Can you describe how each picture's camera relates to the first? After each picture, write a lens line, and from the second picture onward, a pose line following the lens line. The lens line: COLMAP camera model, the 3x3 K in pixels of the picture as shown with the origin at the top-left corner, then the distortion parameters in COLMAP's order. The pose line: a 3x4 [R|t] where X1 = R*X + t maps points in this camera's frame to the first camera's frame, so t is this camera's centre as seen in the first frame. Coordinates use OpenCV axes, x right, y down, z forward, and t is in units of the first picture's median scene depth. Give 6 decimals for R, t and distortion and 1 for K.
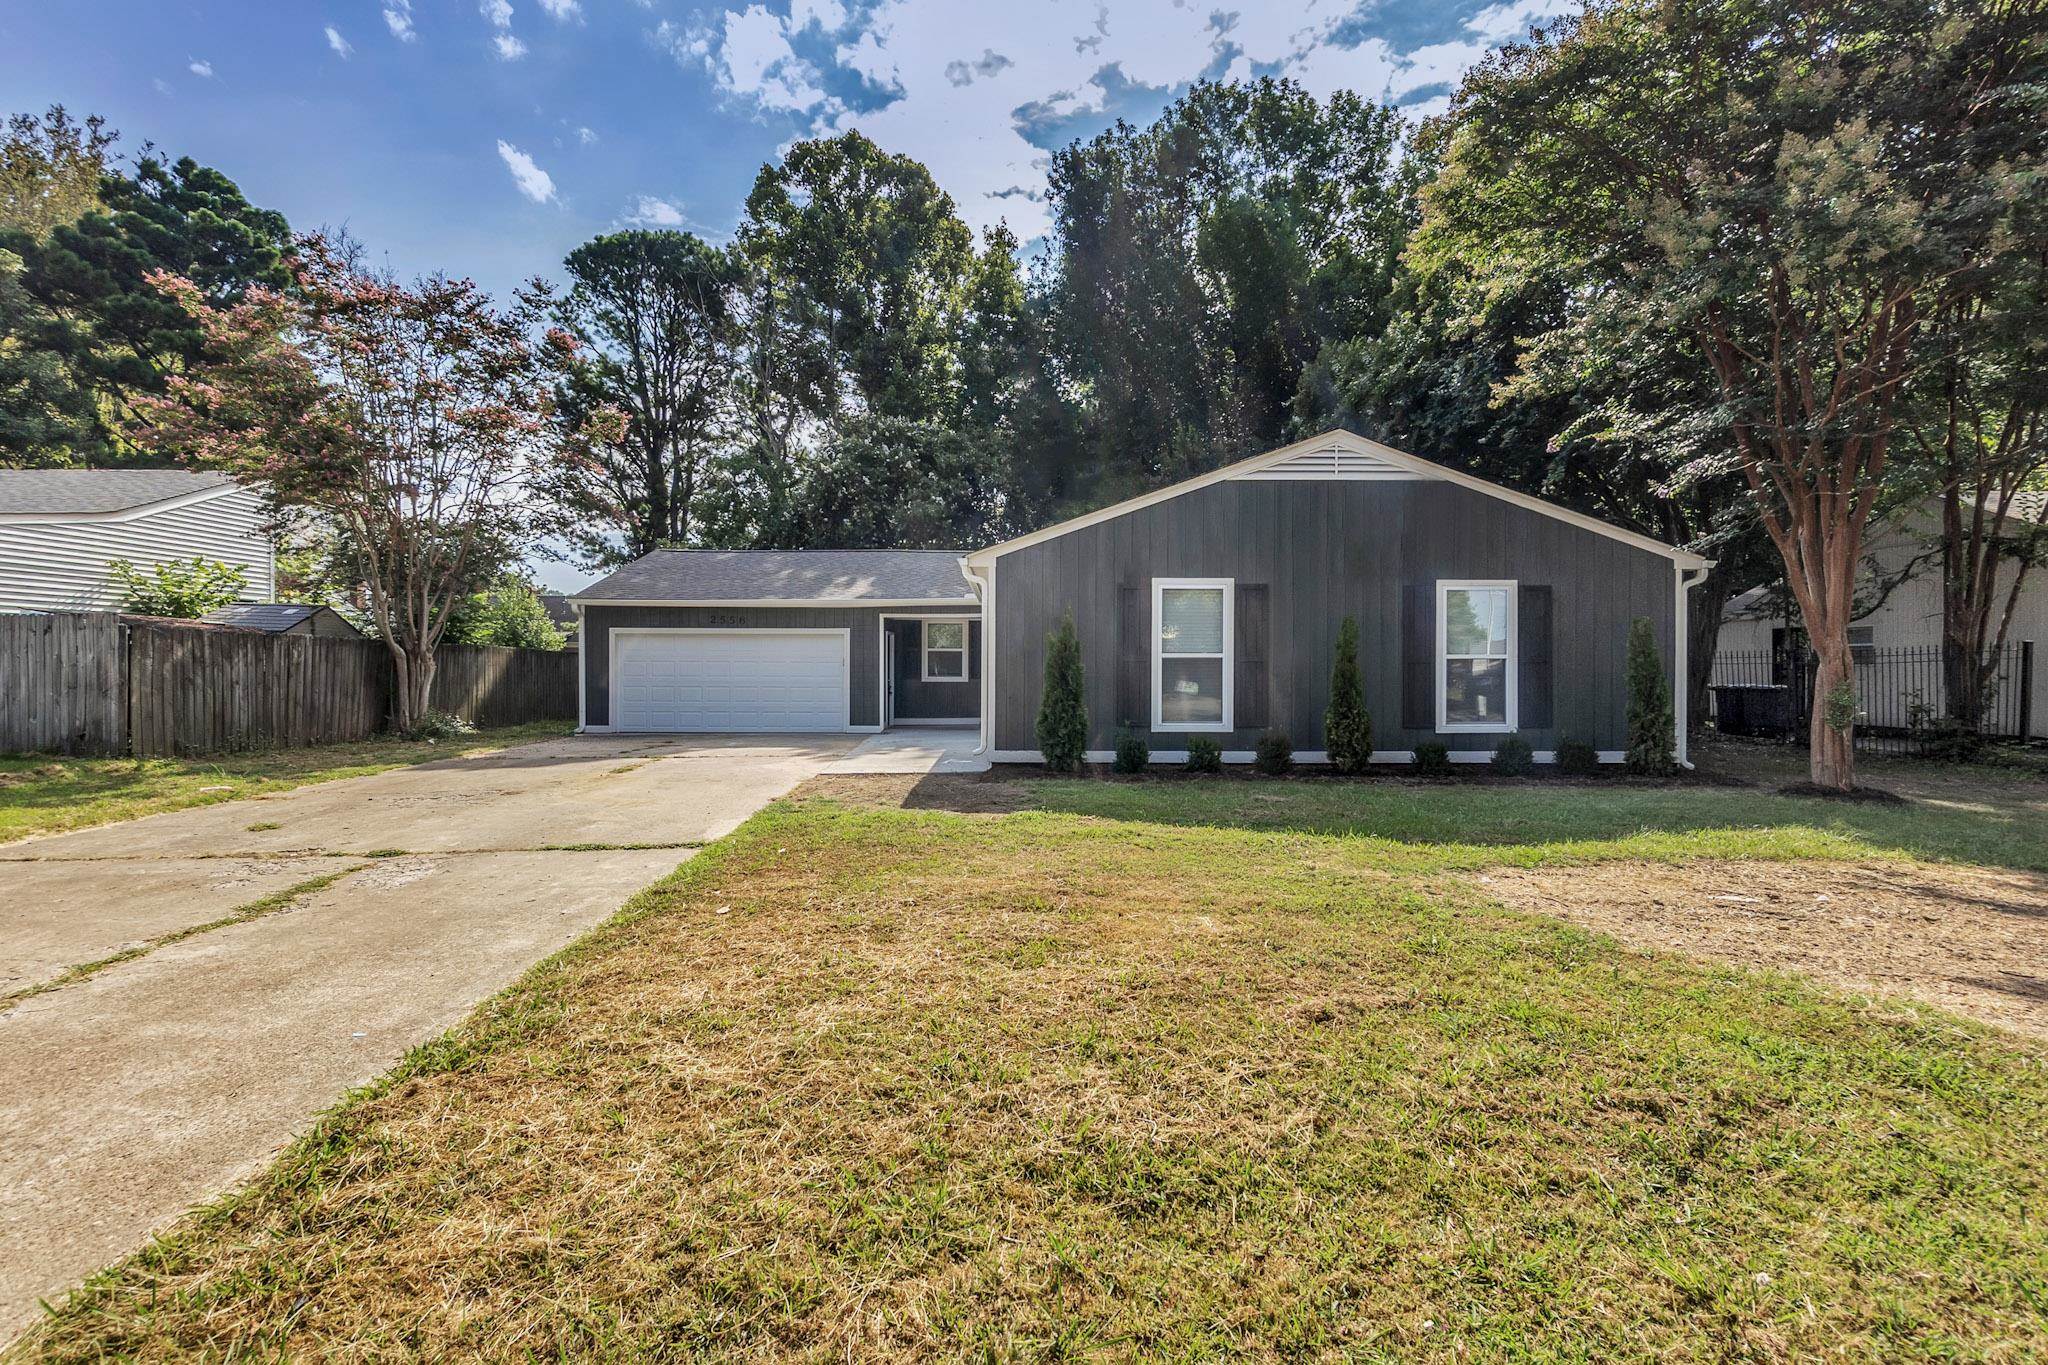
lens RADIAL K [[882.9, 0, 1002.2], [0, 882.9, 655.2], [0, 0, 1]] dist [-0.001070, 0.000140]
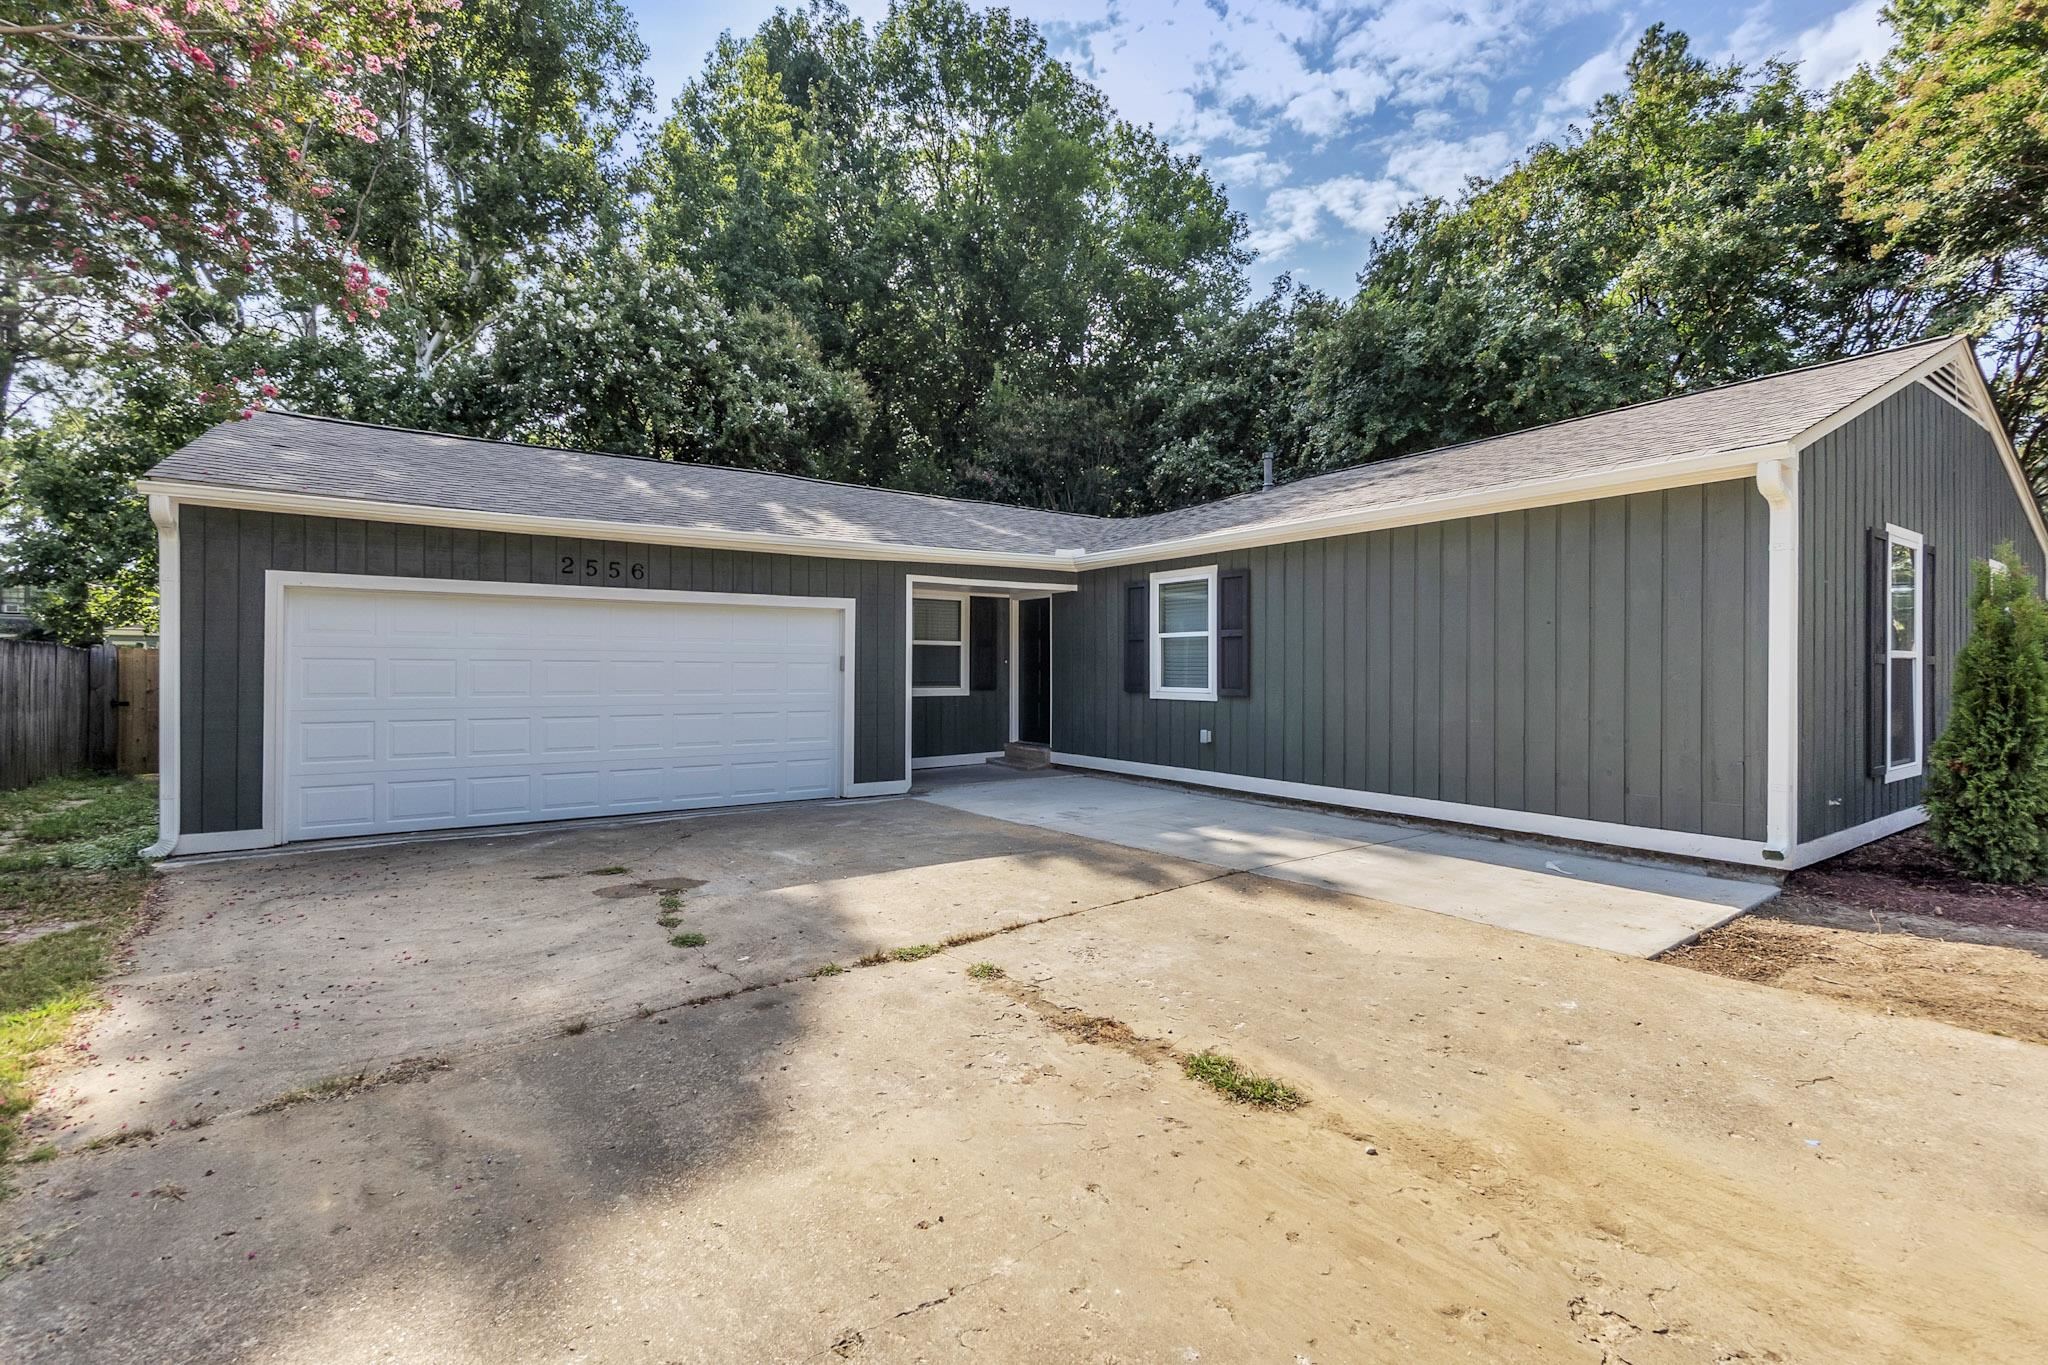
lens RADIAL K [[892.3, 0, 1022.6], [0, 892.3, 663.8], [0, 0, 1]] dist [-0.006044, -0.000310]
pose [[0.830362, 0.001986, 0.557220, -0.573693], [-0.007841, 0.999936, 0.008120, 0.005042], [-0.557169, -0.011111, 0.830325, 0.748184]]
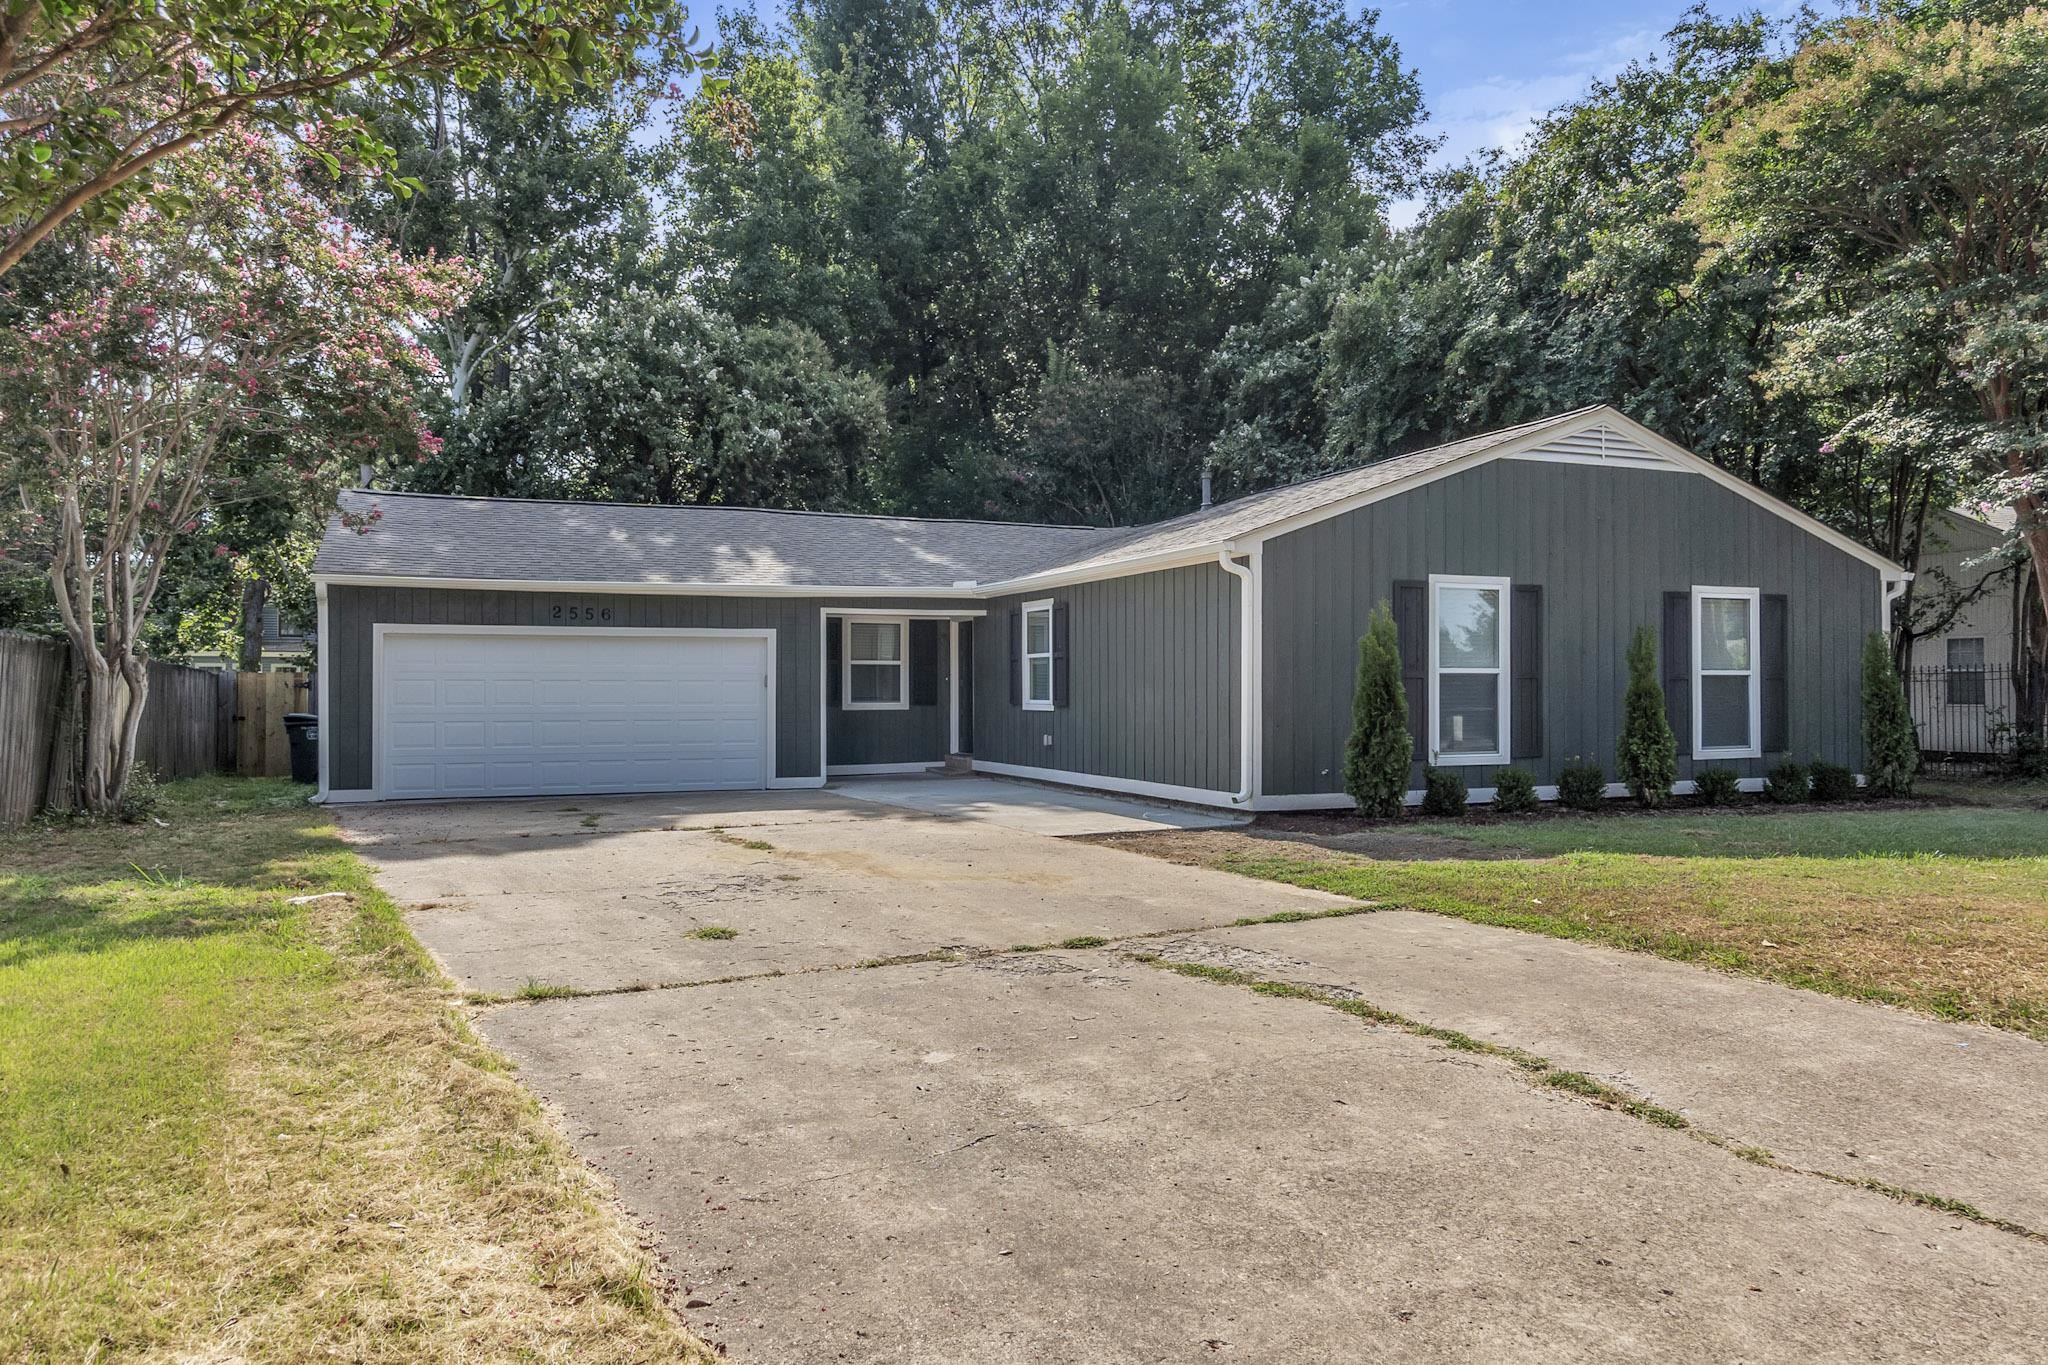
lens RADIAL K [[1363.7, 0, 1024.0], [0, 1363.7, 682.5], [0, 0, 1]] dist [-0.008563, -0.003017]
pose [[0.924574, -0.003197, 0.380988, -0.576485], [-0.000234, 0.999960, 0.008959, 0.000091], [-0.381002, -0.008373, 0.924537, -0.007380]]
